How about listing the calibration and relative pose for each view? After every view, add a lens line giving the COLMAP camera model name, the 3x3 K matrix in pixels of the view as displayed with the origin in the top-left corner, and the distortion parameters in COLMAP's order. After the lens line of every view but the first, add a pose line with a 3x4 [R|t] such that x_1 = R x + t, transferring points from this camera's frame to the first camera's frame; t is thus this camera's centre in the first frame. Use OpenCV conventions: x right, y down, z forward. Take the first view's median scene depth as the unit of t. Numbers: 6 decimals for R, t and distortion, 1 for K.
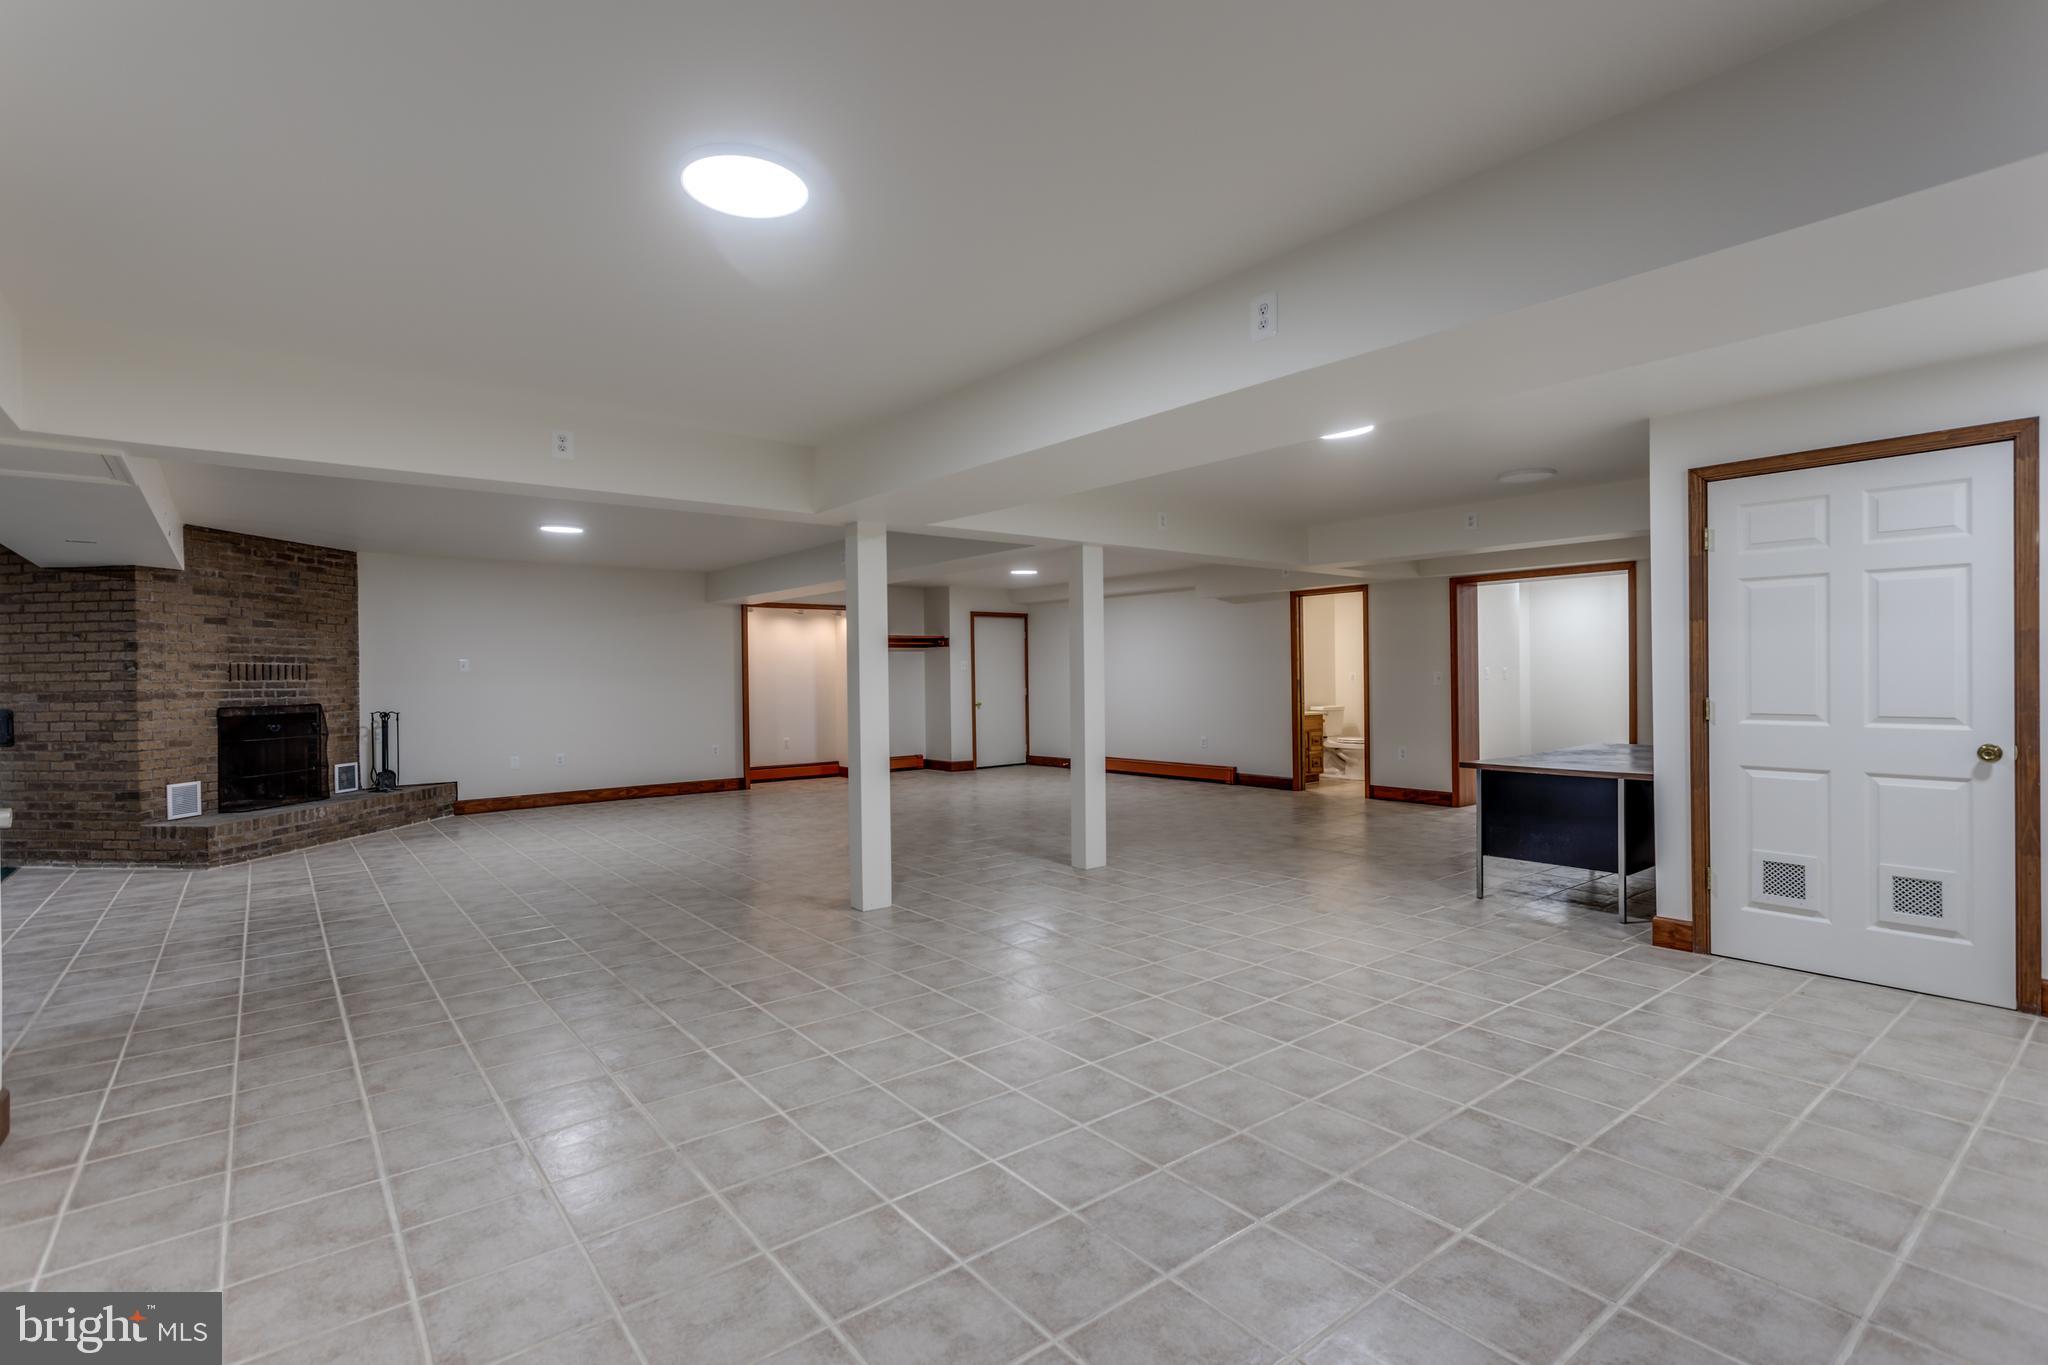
lens RADIAL K [[962.7, 0, 1027.1], [0, 962.7, 680.6], [0, 0, 1]] dist [0.004732, 0.000945]
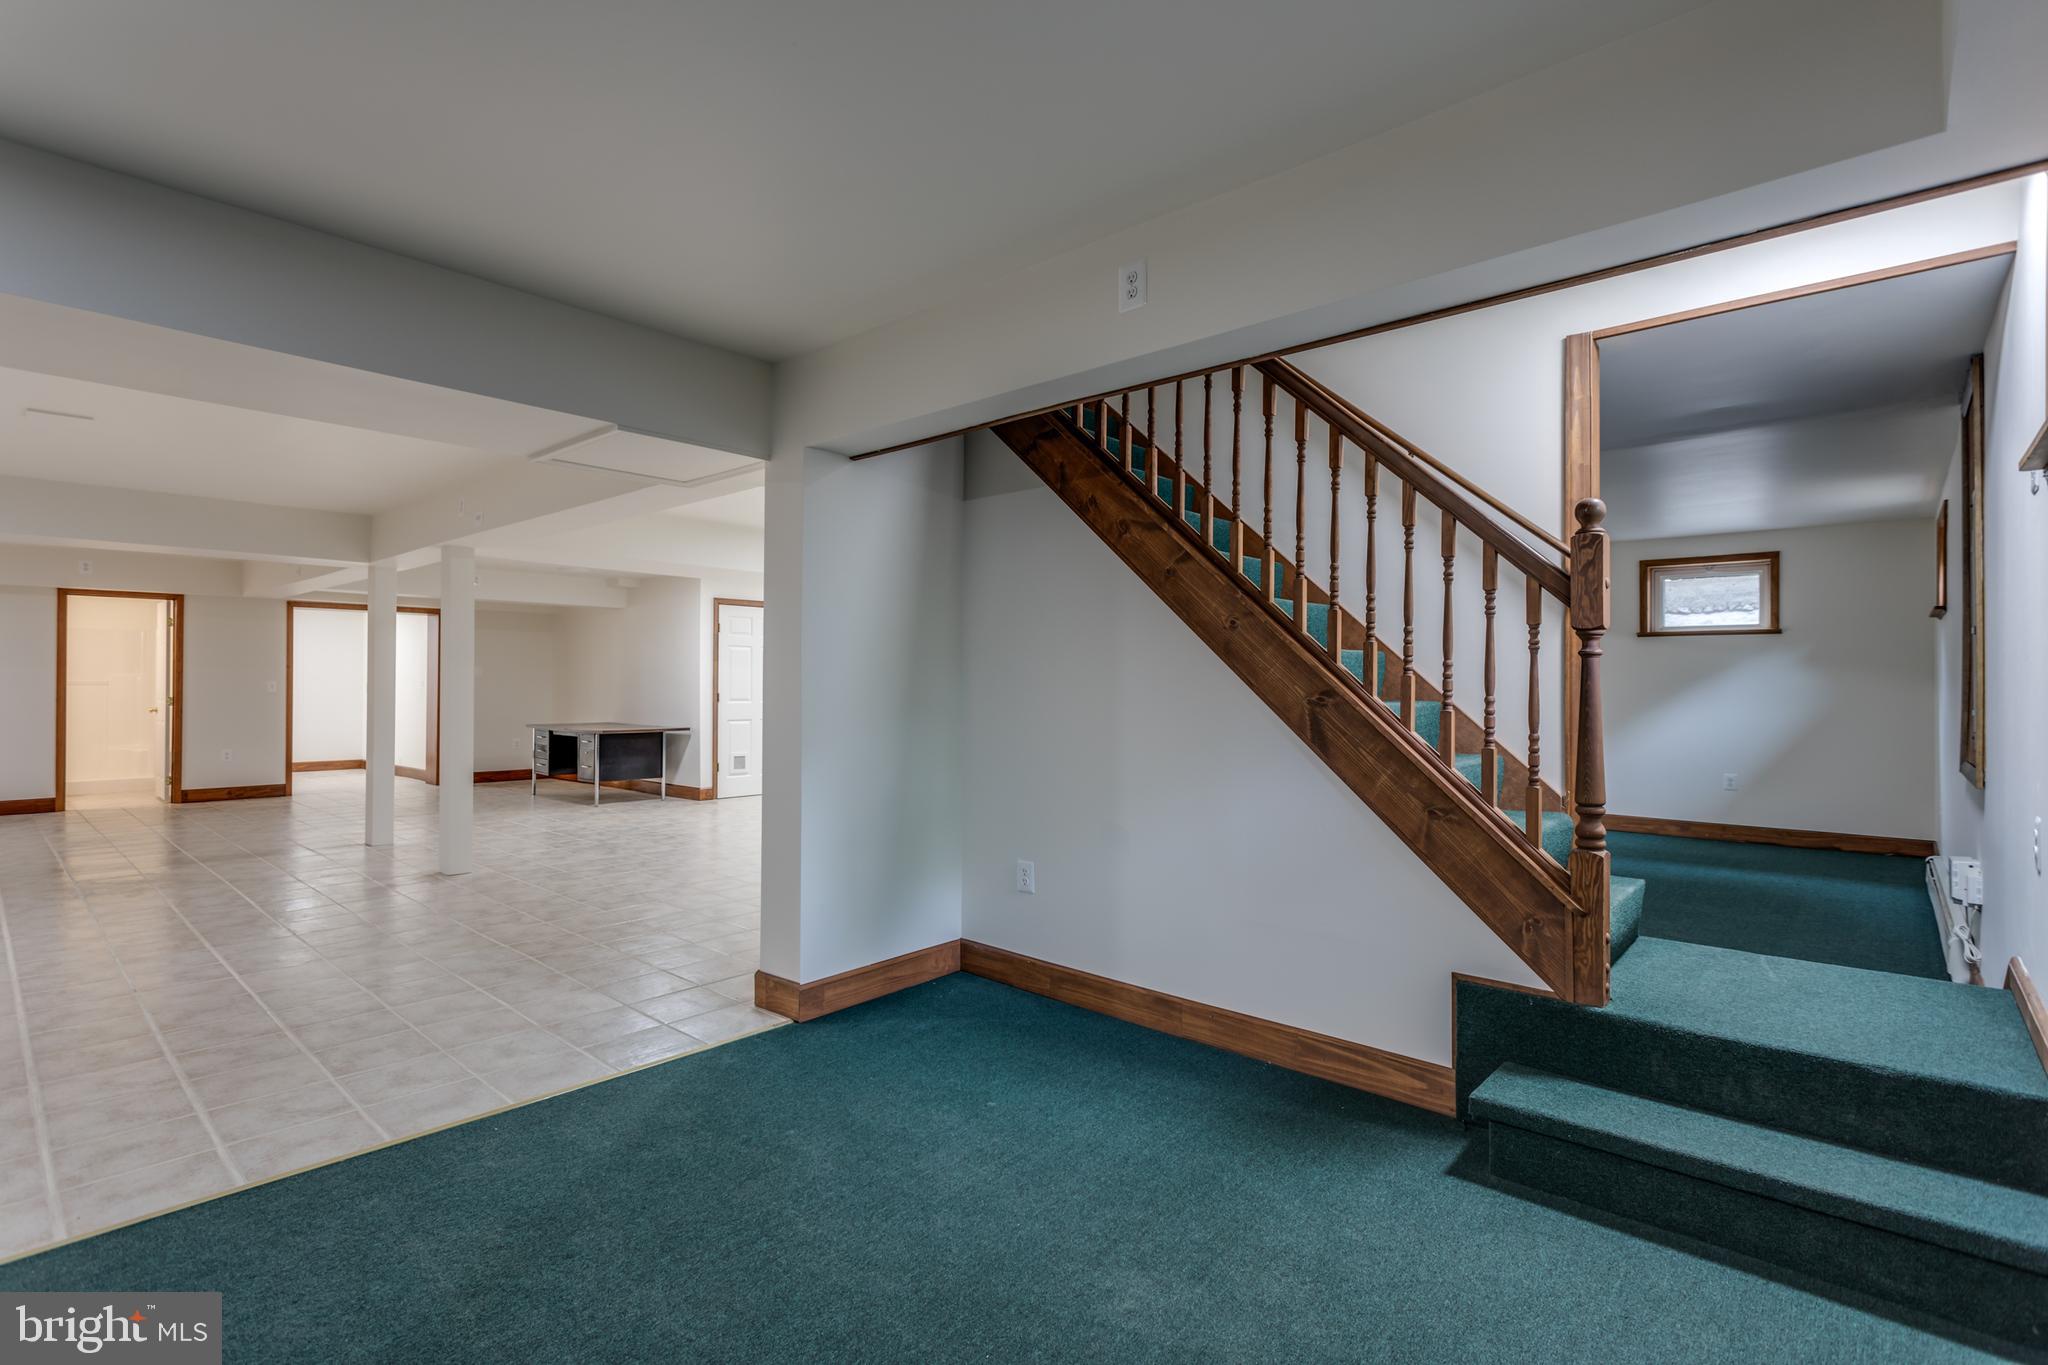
lens RADIAL K [[962.7, 0, 1031.3], [0, 962.7, 677.7], [0, 0, 1]] dist [0.004732, 0.000945]
pose [[-0.165123, 0.018561, 0.986098, -0.812947], [0.004478, 0.999827, -0.018070, 0.012304], [-0.986263, 0.001432, -0.165178, 0.284006]]
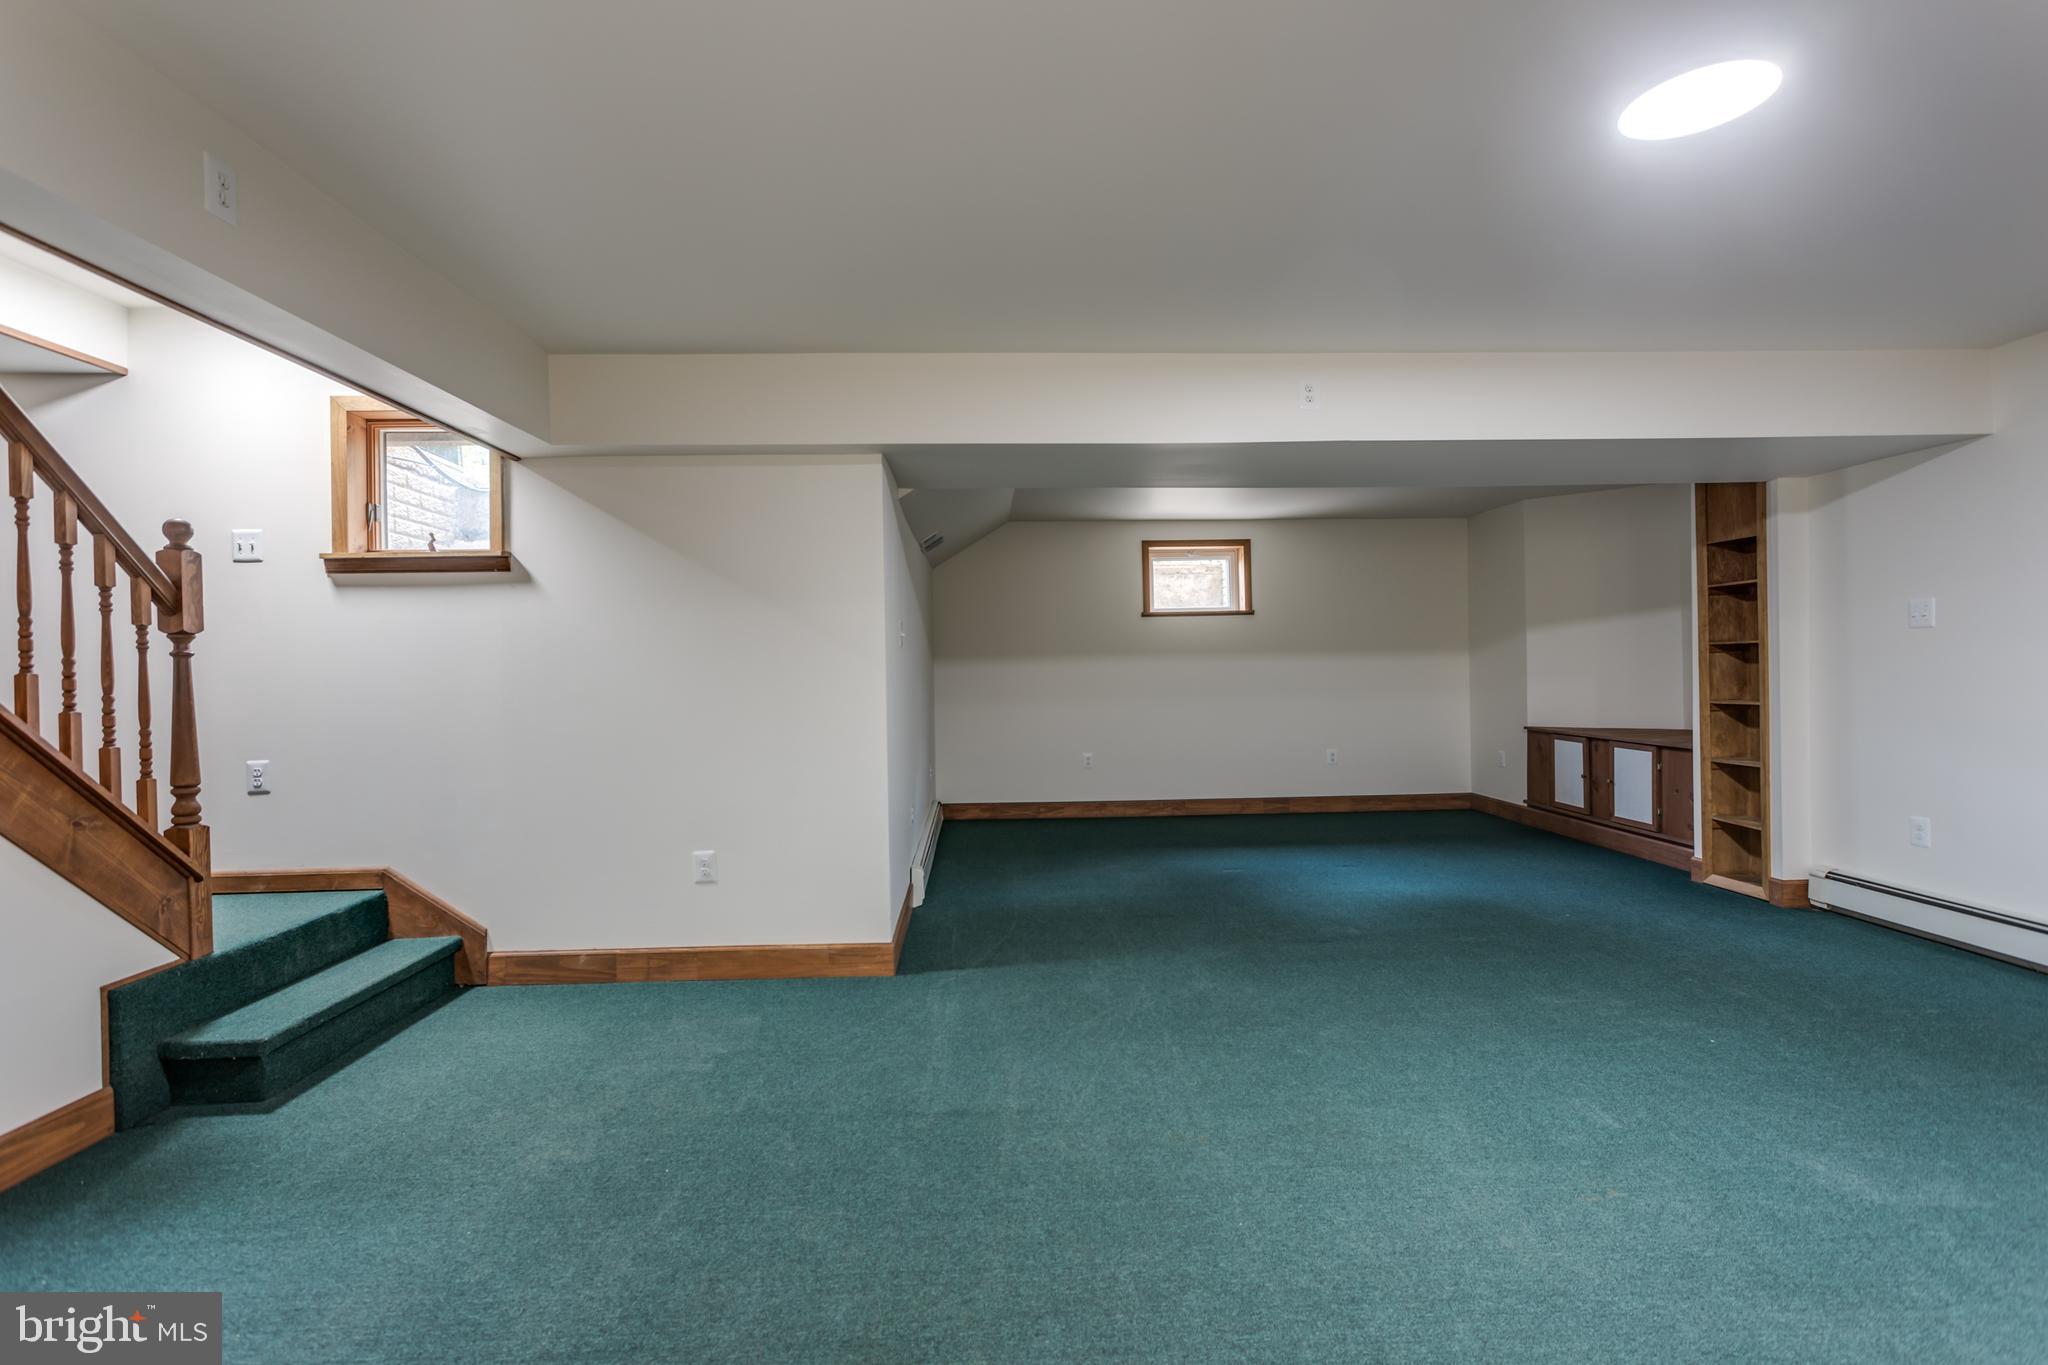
lens RADIAL K [[962.7, 0, 1022.5], [0, 962.7, 673.6], [0, 0, 1]] dist [0.004732, 0.000945]
pose [[-0.604870, 0.026745, -0.795875, -0.480657], [0.016227, 0.999642, 0.021260, 0.005282], [0.796159, -0.000055, -0.605087, 0.491447]]
